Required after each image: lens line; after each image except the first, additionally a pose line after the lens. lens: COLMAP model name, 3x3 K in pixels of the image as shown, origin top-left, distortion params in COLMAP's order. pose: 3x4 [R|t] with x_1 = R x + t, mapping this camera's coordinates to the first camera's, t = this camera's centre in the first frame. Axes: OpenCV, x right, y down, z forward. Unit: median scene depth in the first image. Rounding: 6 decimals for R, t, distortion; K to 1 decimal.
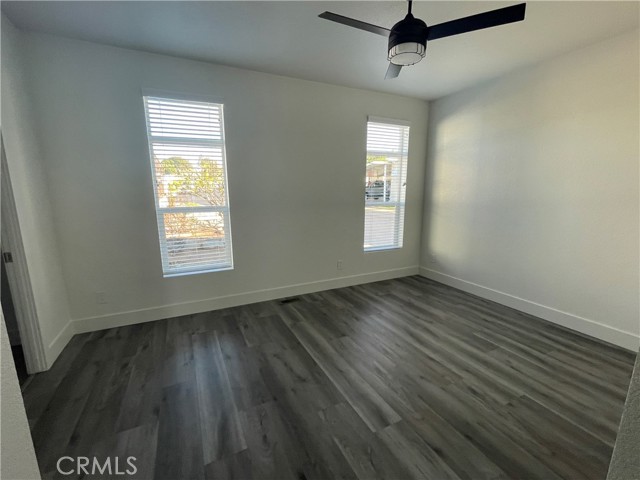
lens RADIAL K [[281.8, 0, 318.9], [0, 281.8, 244.0], [0, 0, 1]] dist [0.002374, 0.000796]
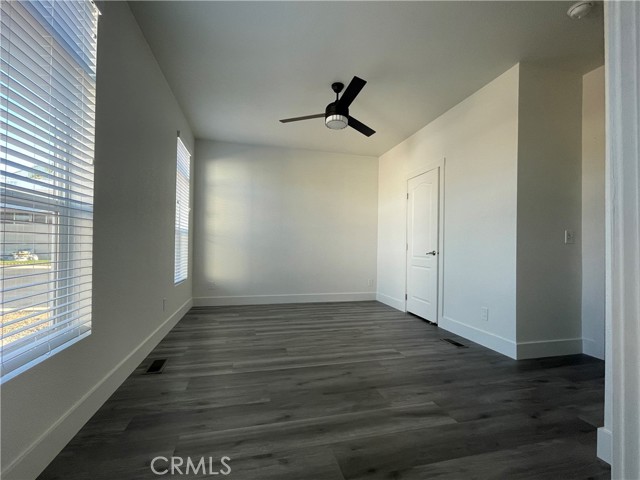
lens RADIAL K [[281.8, 0, 318.5], [0, 281.8, 242.3], [0, 0, 1]] dist [0.002374, 0.000796]
pose [[0.208021, 0.021471, 0.977889, -0.791396], [0.172716, 0.983243, -0.058329, 0.037219], [-0.962755, 0.181030, 0.200827, 0.583103]]
